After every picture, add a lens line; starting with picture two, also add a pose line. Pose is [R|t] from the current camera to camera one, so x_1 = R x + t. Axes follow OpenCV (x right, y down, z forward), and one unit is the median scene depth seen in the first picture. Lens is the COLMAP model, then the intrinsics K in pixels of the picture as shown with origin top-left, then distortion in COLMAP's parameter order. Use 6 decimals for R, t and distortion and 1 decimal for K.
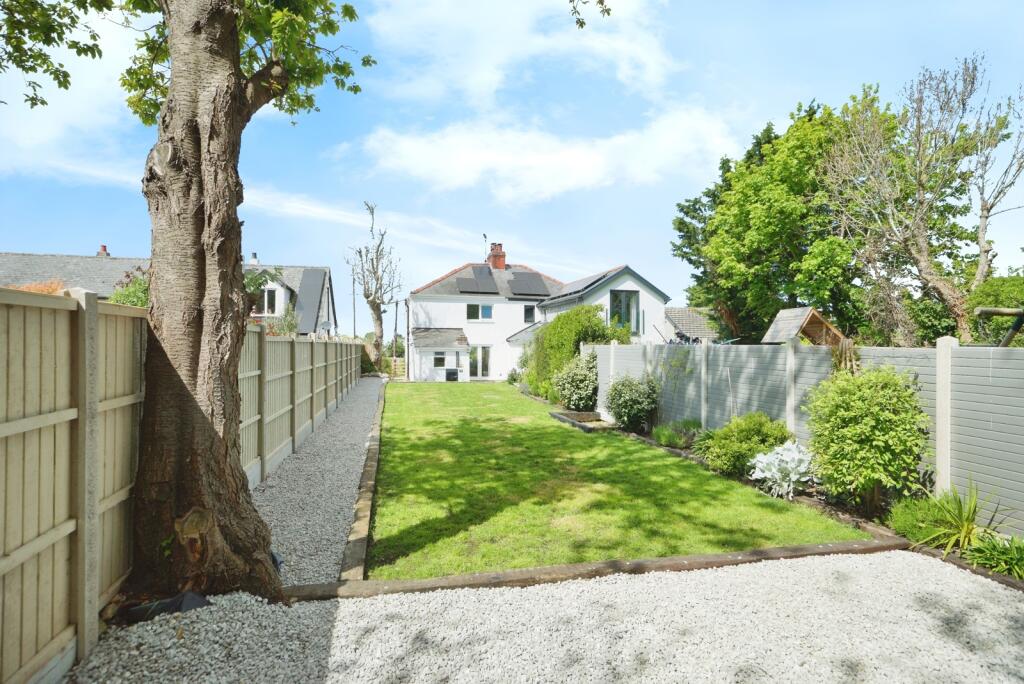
lens RADIAL K [[530.2, 0, 511.4], [0, 530.2, 342.8], [0, 0, 1]] dist [0.000158, 0.000001]
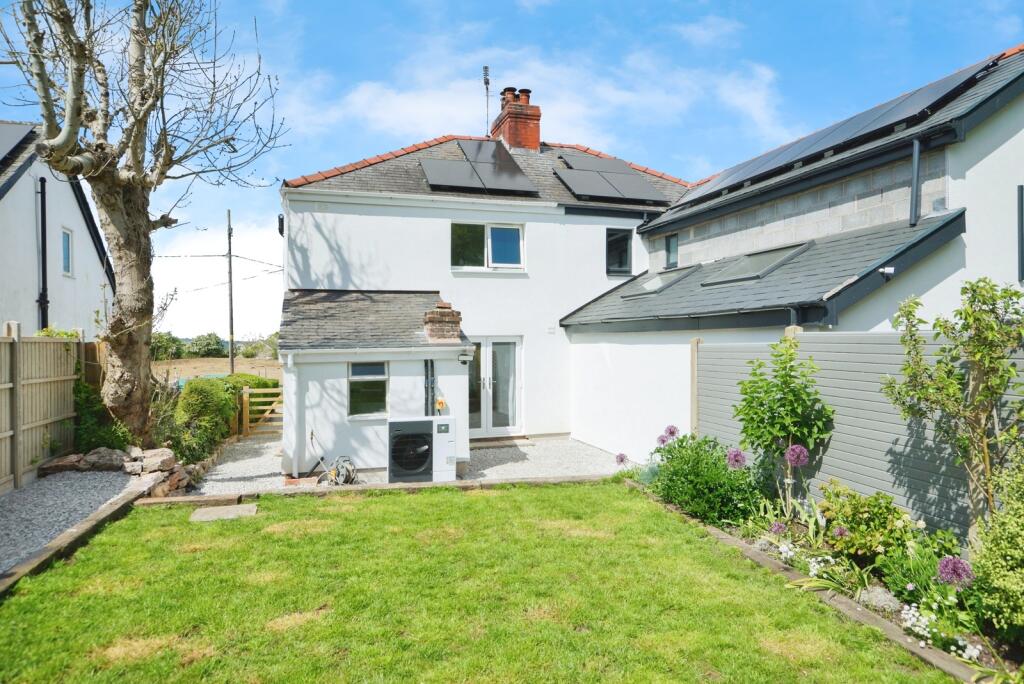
lens RADIAL K [[637.3, 0, 514.0], [0, 637.3, 339.5], [0, 0, 1]] dist [-0.002297, -0.000259]
pose [[0.998793, -0.016738, 0.046172, -0.063545], [0.016446, 0.999842, 0.006692, 0.002635], [-0.046277, -0.005925, 0.998911, 0.578949]]
